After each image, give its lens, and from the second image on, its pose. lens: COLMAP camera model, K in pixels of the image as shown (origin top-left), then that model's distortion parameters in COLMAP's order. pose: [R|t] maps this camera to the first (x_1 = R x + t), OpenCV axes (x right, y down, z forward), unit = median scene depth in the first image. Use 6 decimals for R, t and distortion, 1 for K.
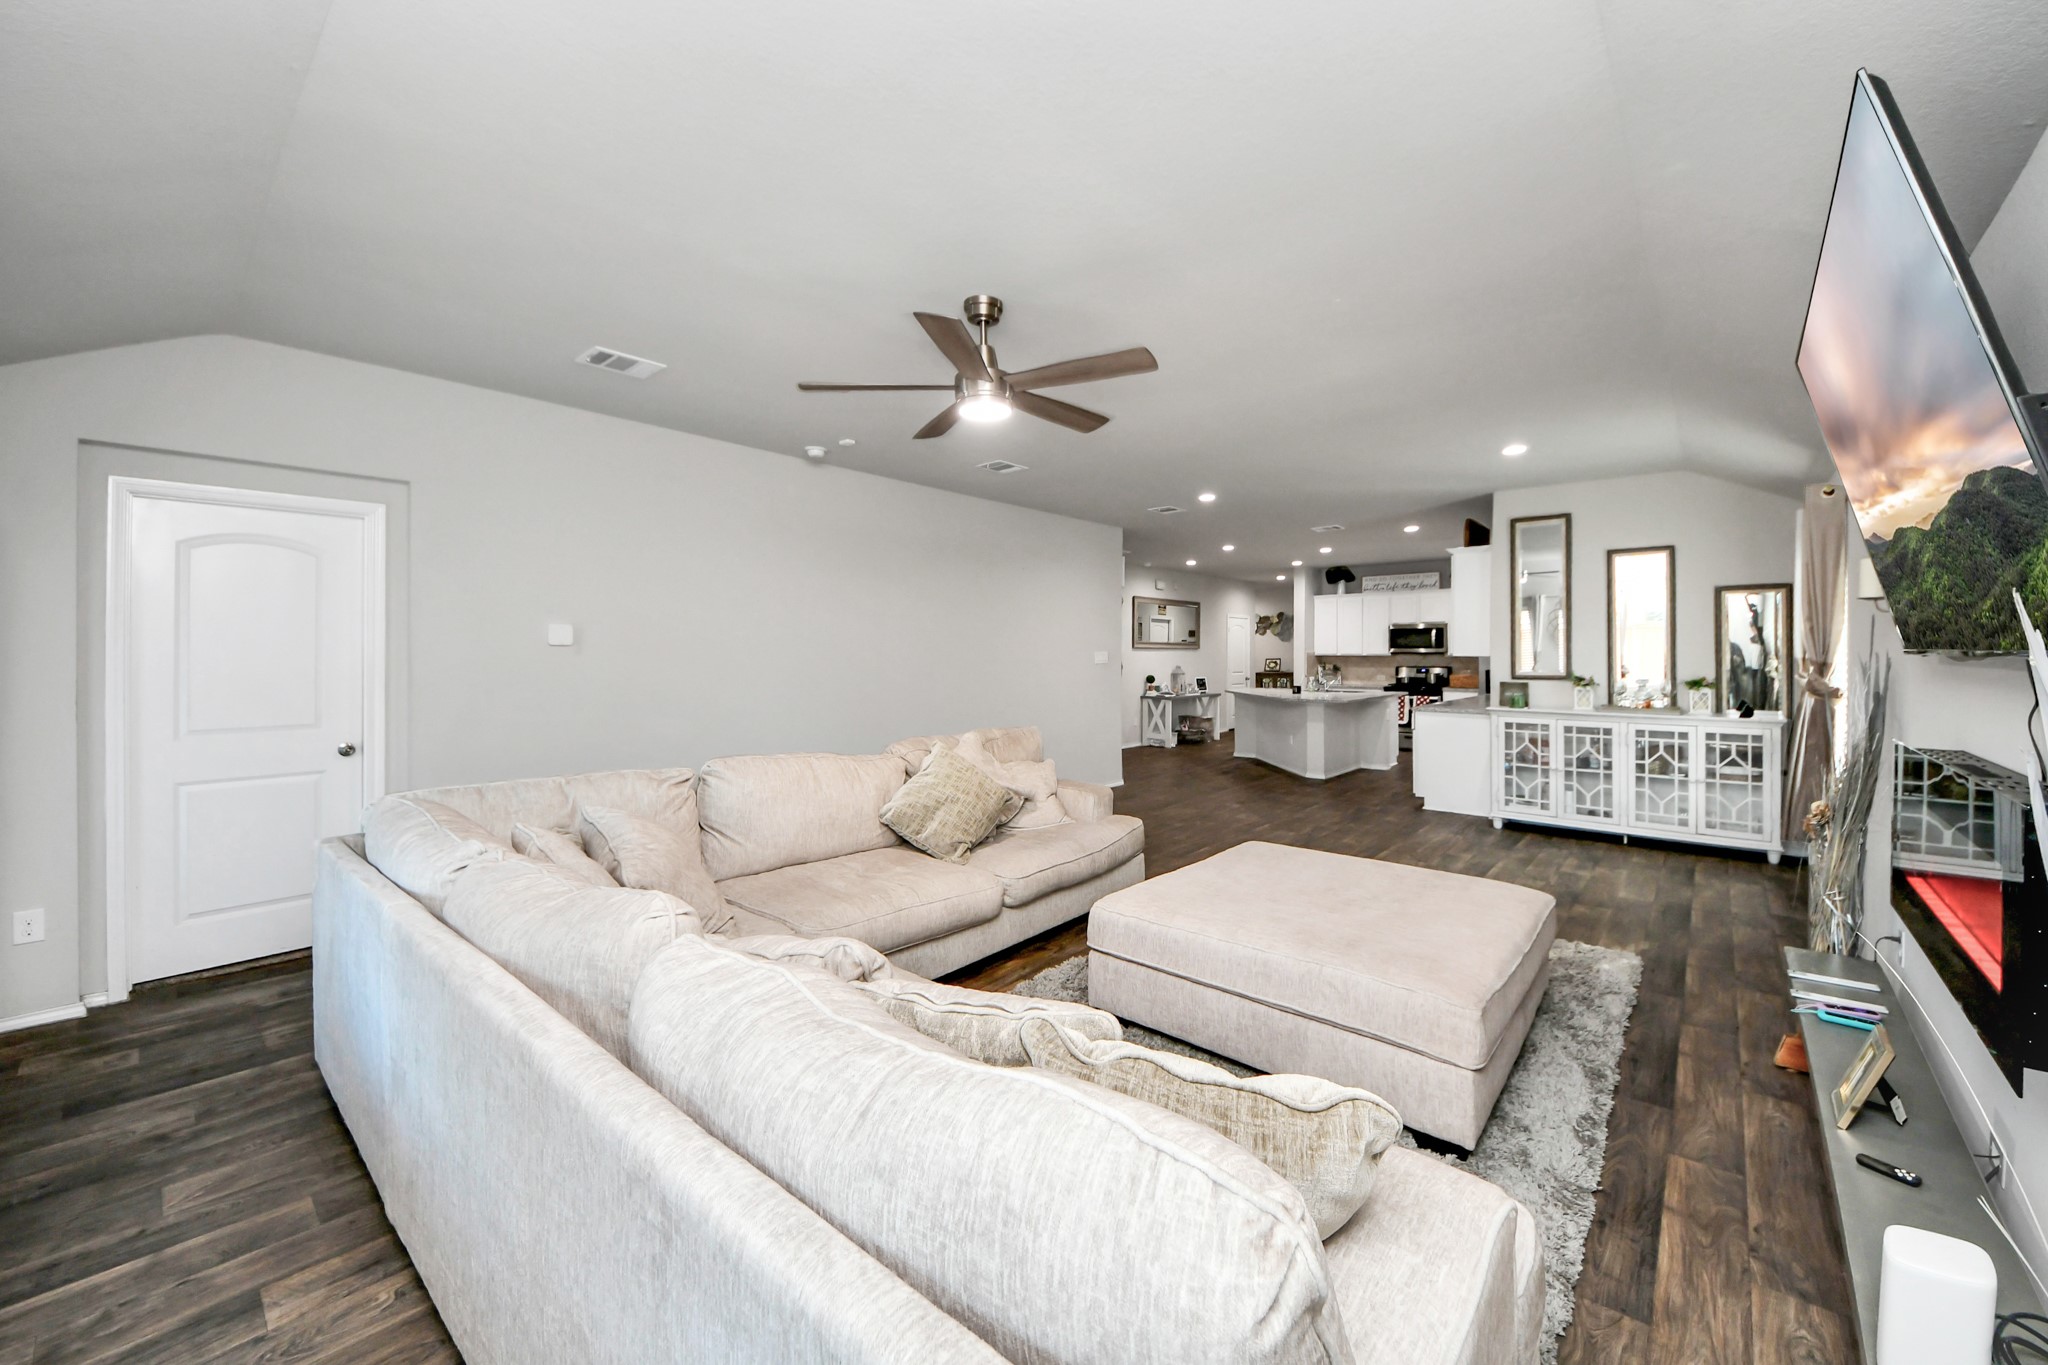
lens RADIAL K [[731.0, 0, 1026.4], [0, 731.0, 677.3], [0, 0, 1]] dist [0.011089, -0.008540]
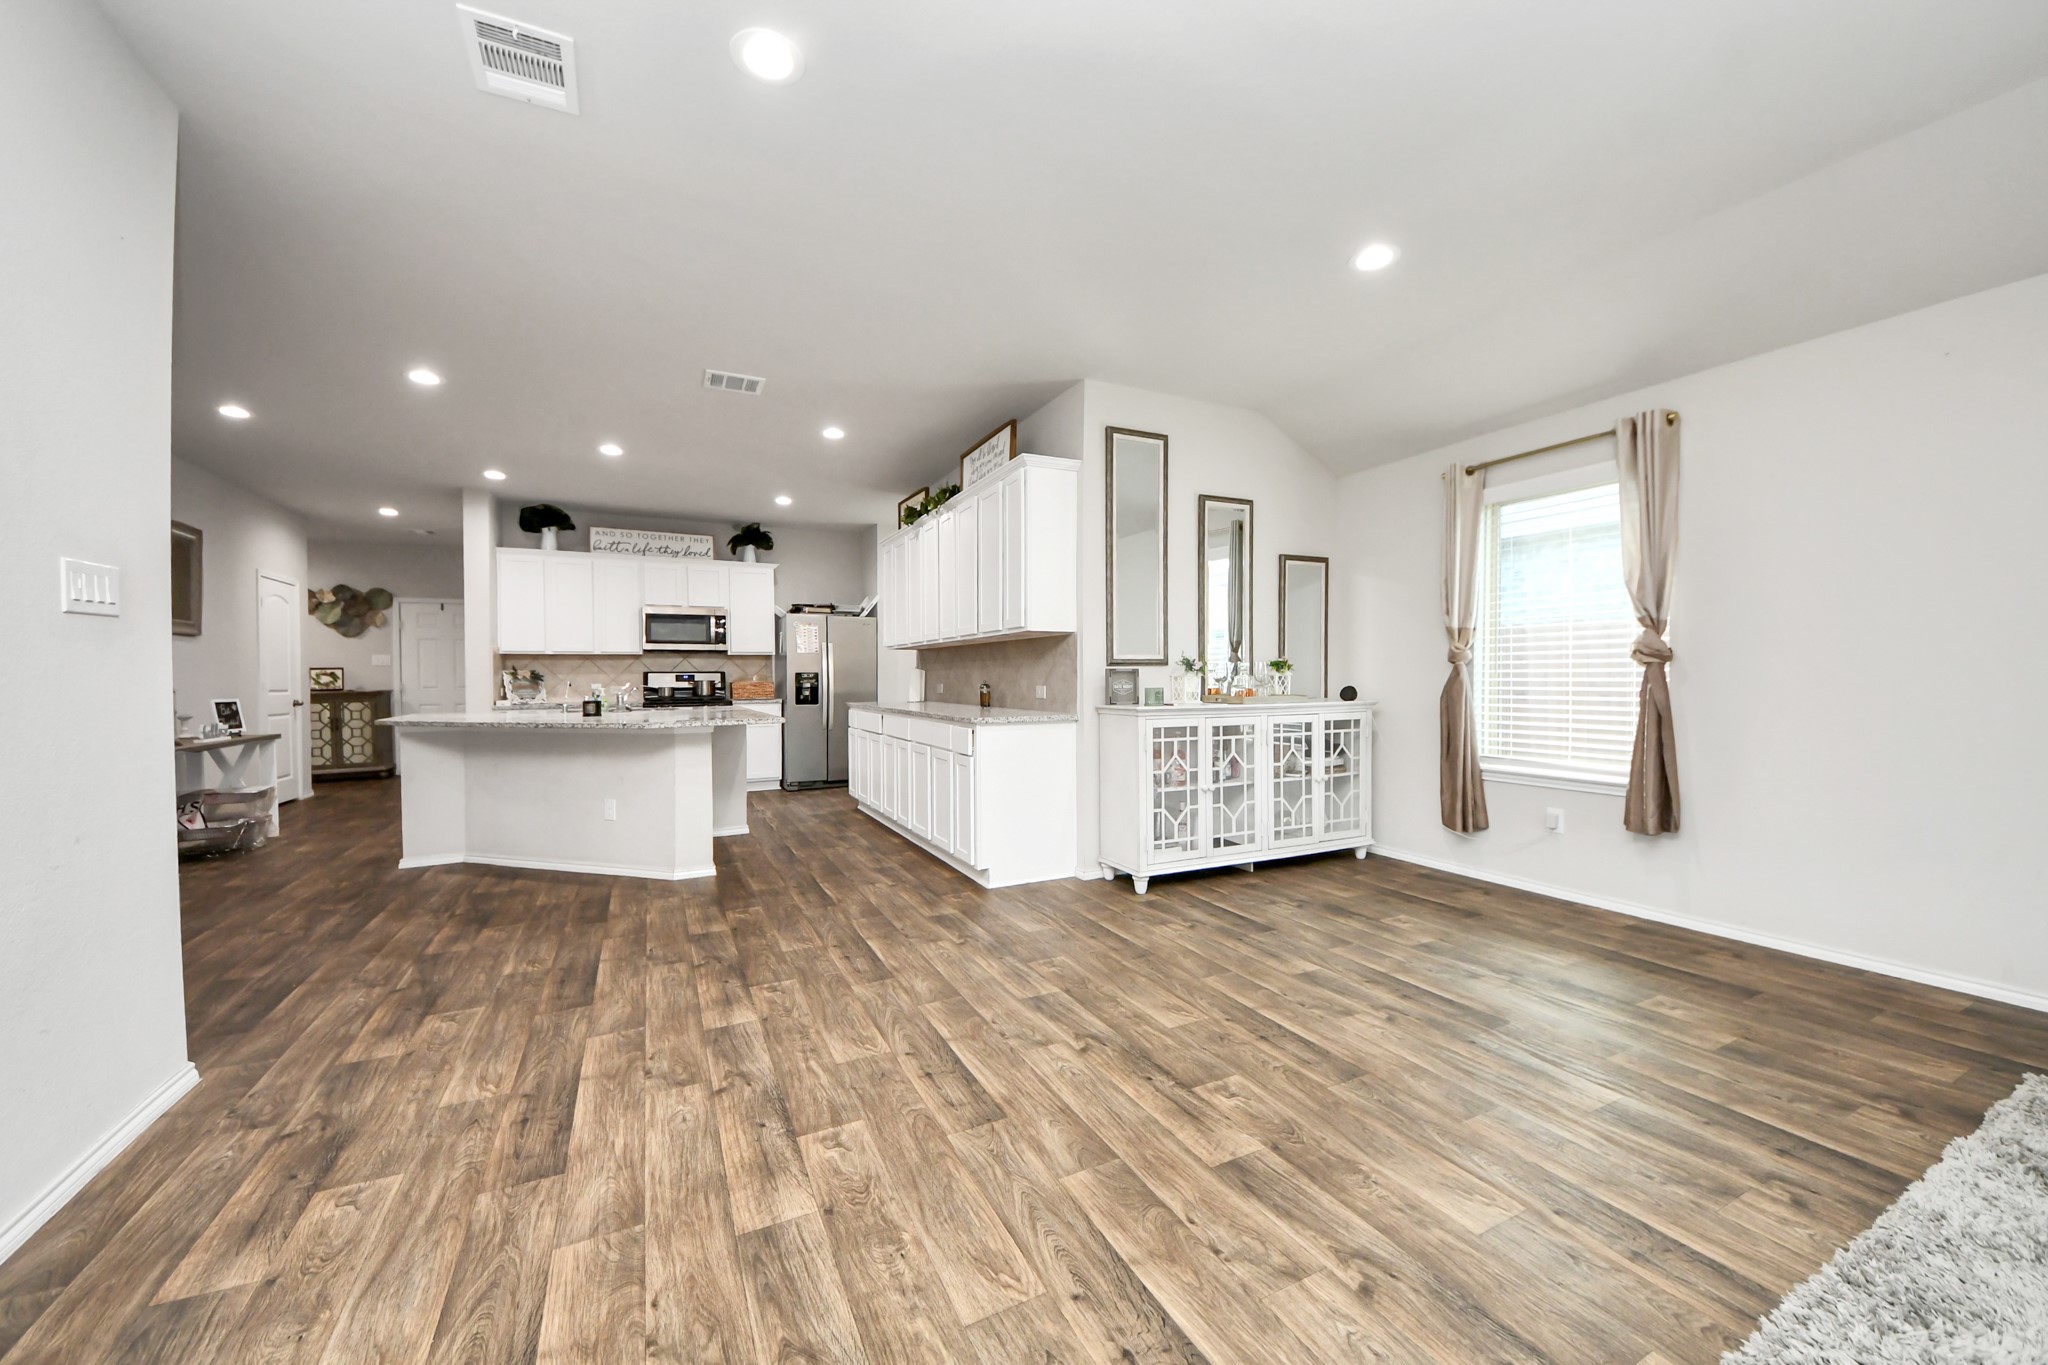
lens RADIAL K [[731.0, 0, 1029.6], [0, 731.0, 684.6], [0, 0, 1]] dist [0.011089, -0.008540]
pose [[0.350735, -0.007392, 0.936445, 0.000199], [0.033804, 0.999417, -0.004772, 0.018781], [-0.935864, 0.033329, 0.350781, 0.761999]]
